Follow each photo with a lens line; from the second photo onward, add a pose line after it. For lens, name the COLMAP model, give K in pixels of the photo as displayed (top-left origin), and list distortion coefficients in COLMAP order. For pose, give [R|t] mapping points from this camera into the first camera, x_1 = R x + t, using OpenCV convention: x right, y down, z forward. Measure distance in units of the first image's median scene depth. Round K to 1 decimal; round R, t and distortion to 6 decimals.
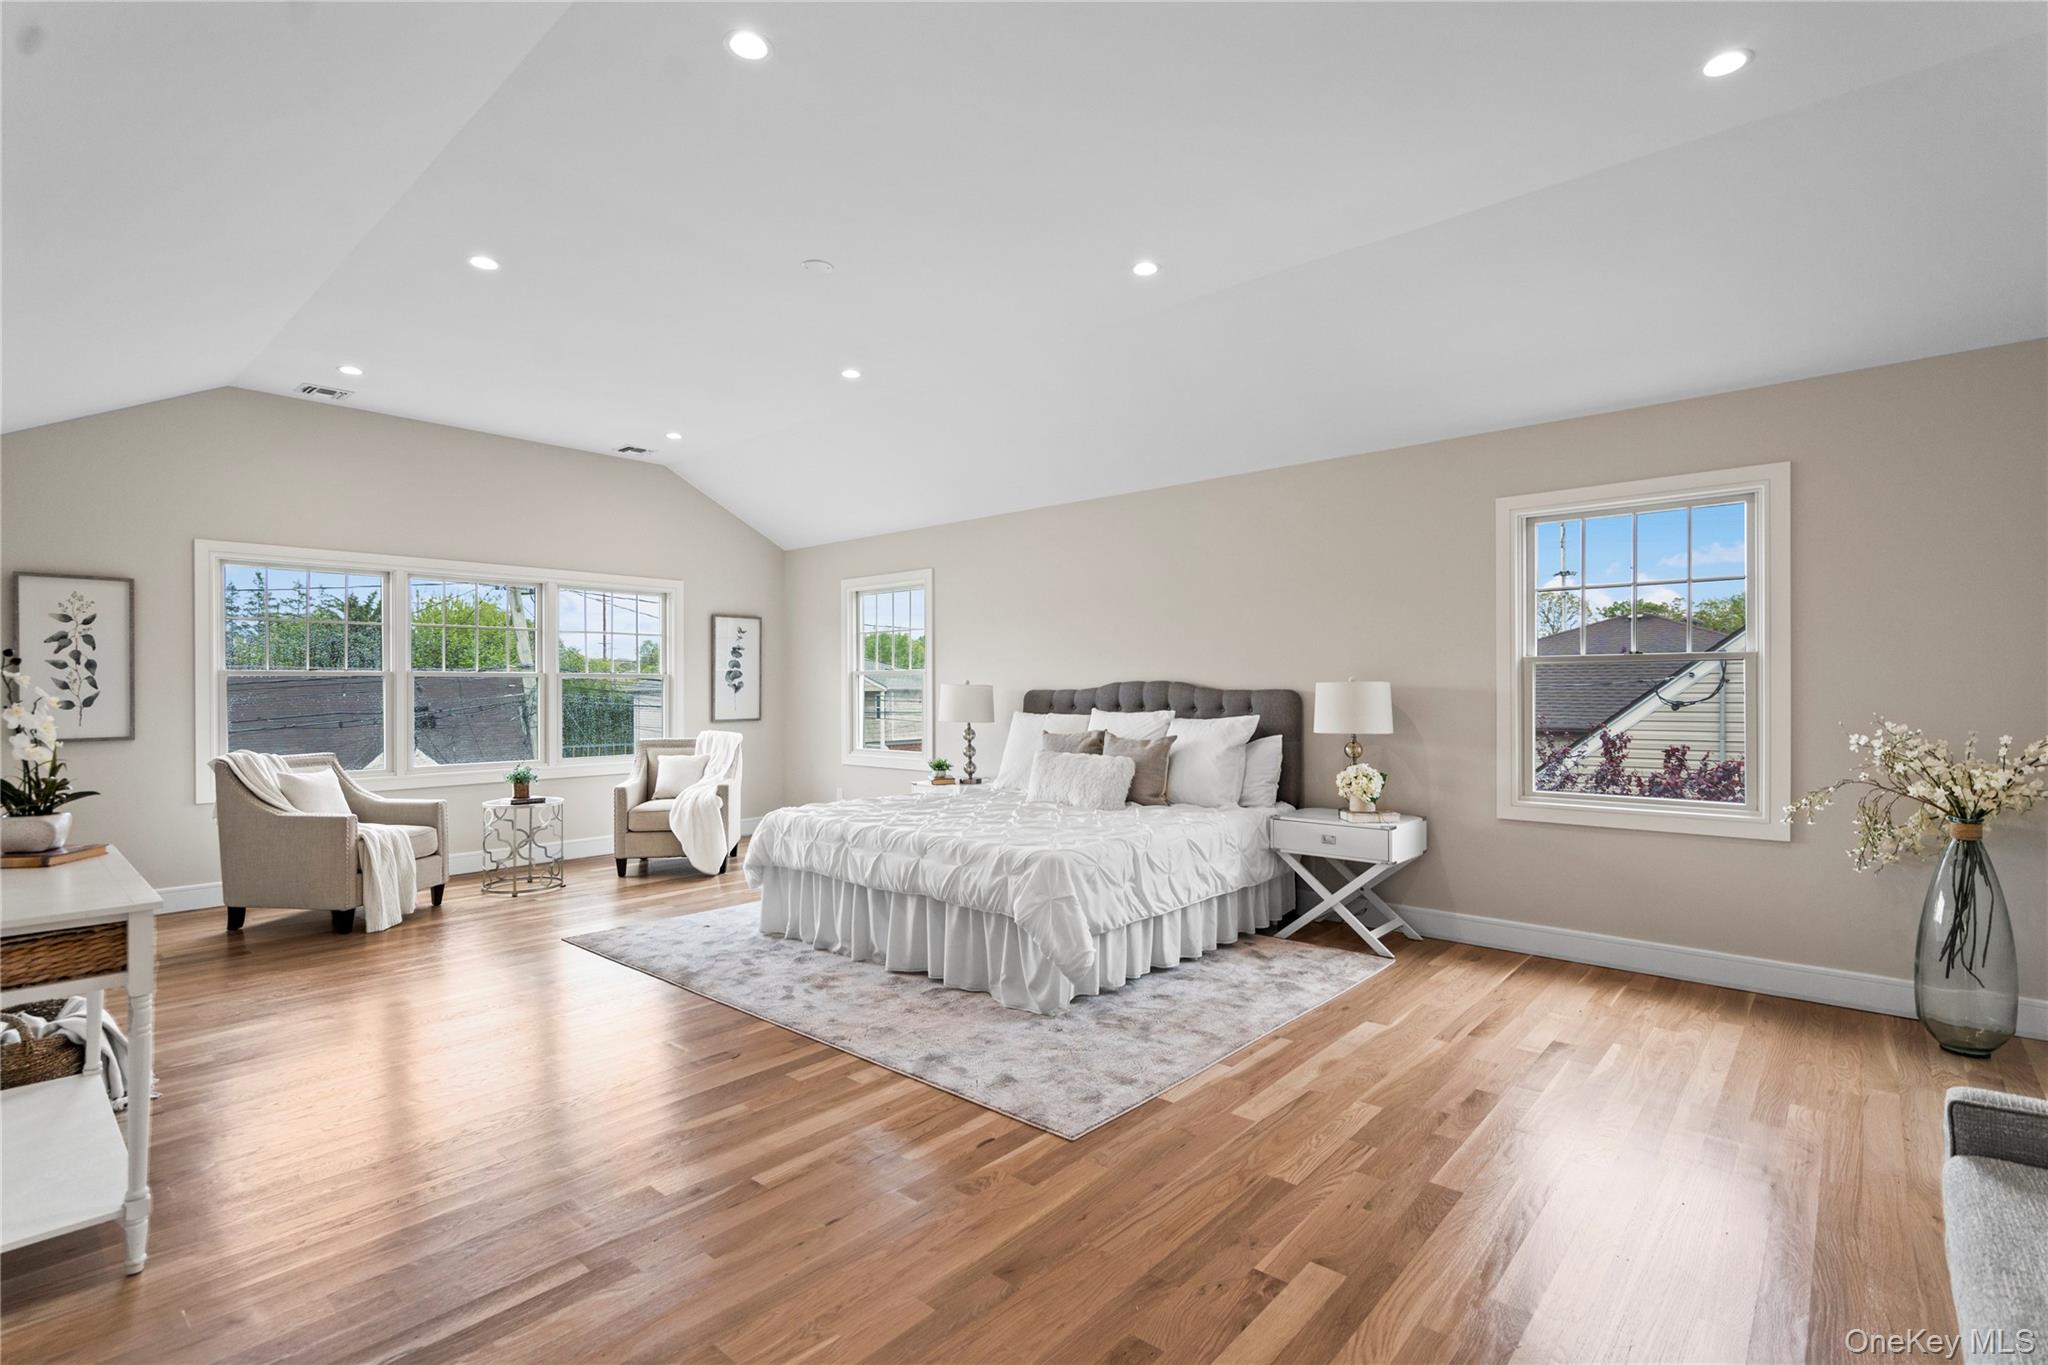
lens RADIAL K [[938.7, 0, 1028.0], [0, 938.7, 681.6], [0, 0, 1]] dist [-0.020440, 0.009092]
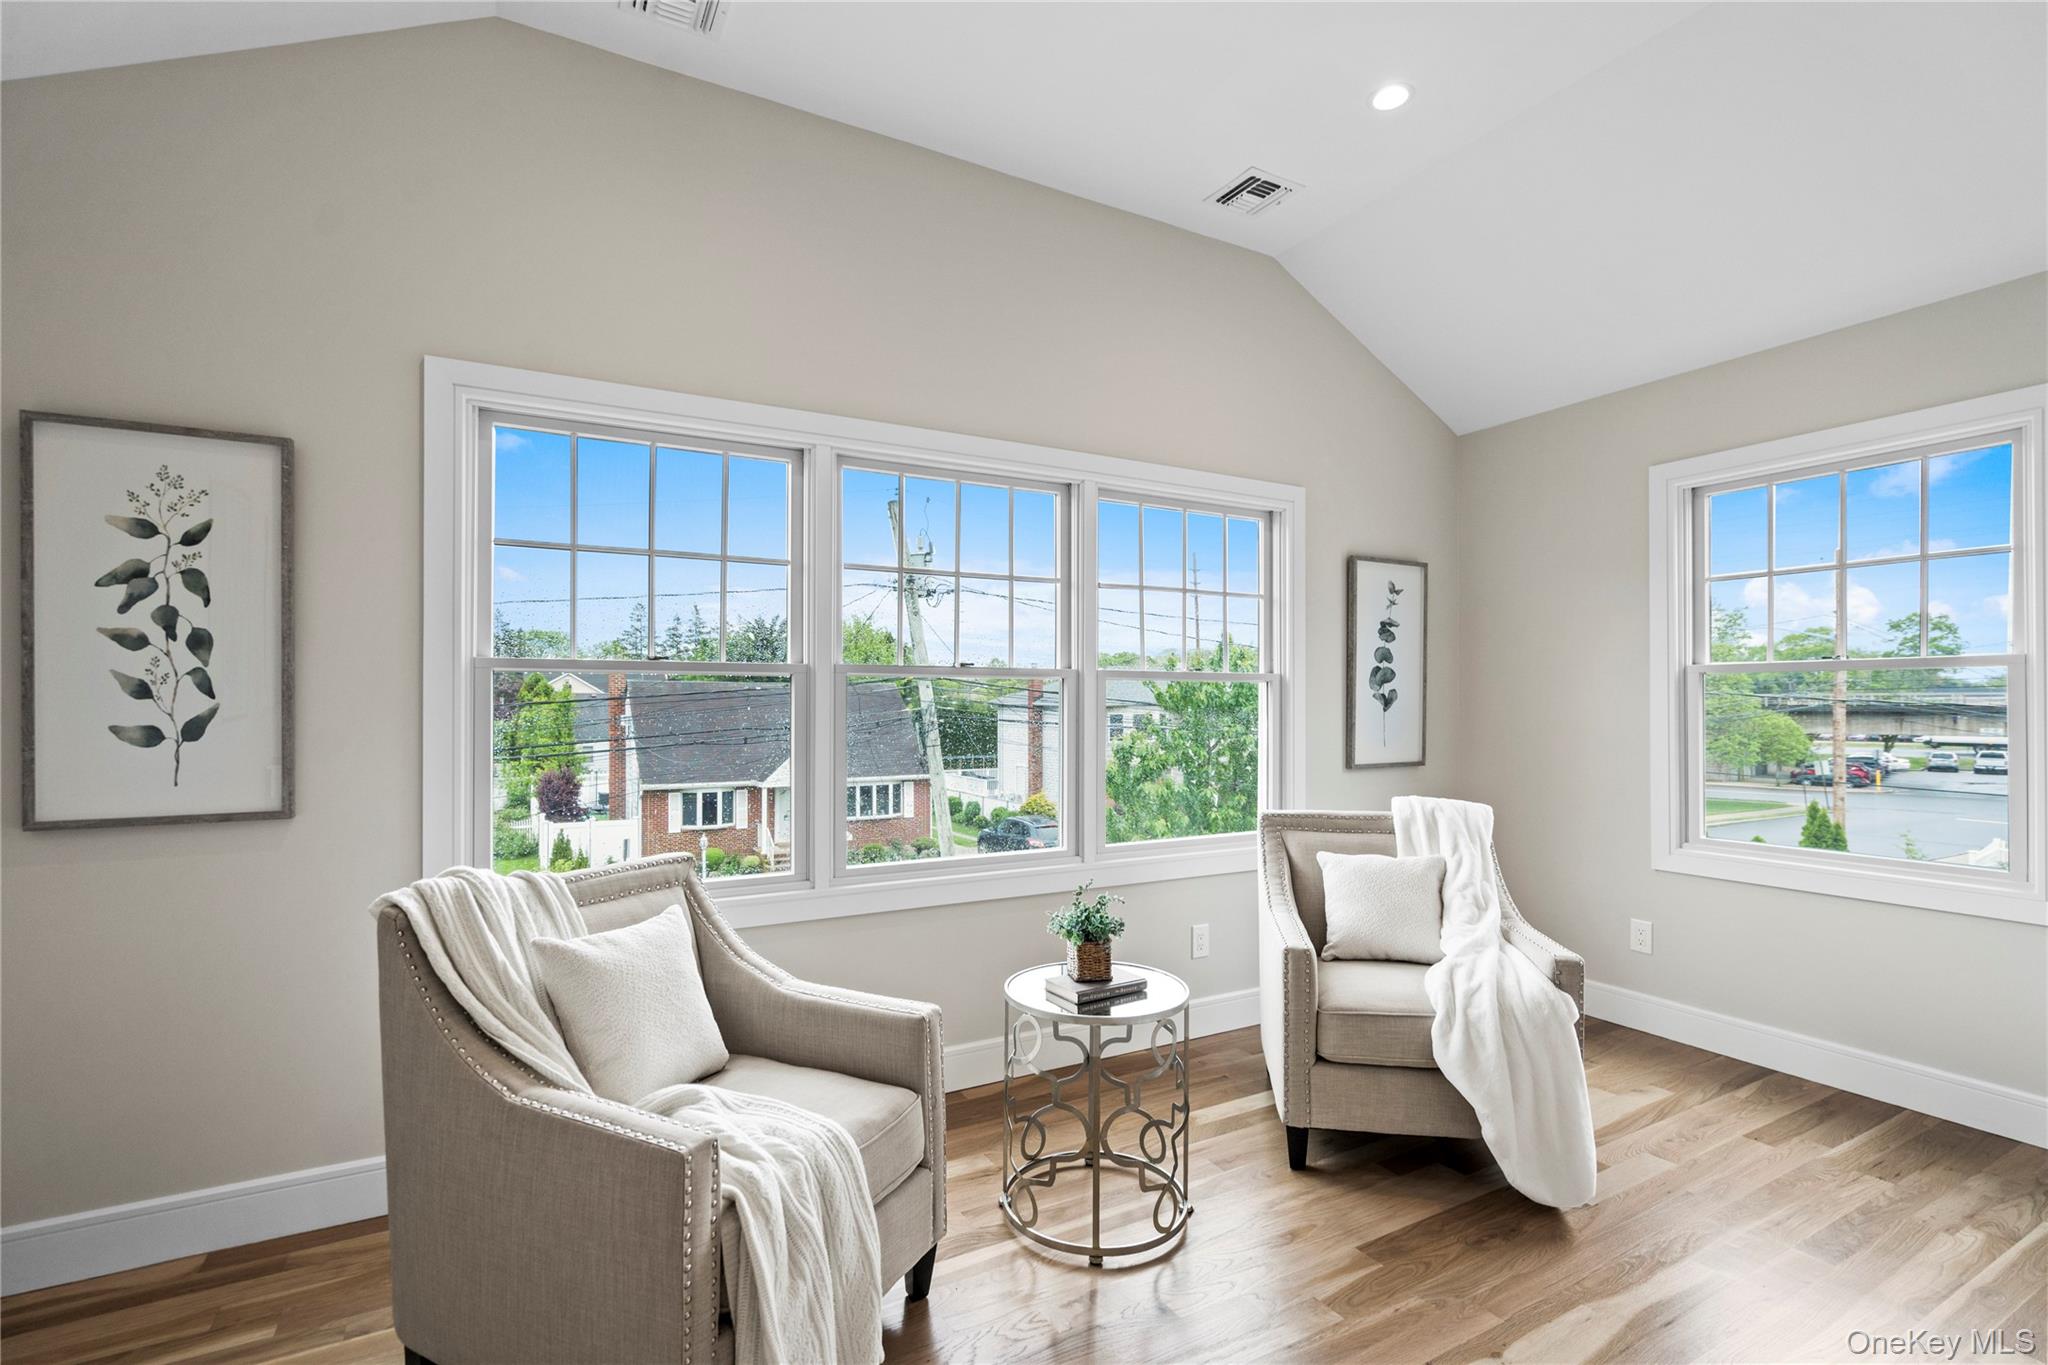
lens RADIAL K [[938.7, 0, 1028.0], [0, 938.7, 681.6], [0, 0, 1]] dist [-0.020440, 0.009092]
pose [[0.939125, -0.004579, -0.343546, -0.506495], [-0.000960, 0.999872, -0.015952, 0.006598], [0.343575, 0.015311, 0.939000, 0.725321]]
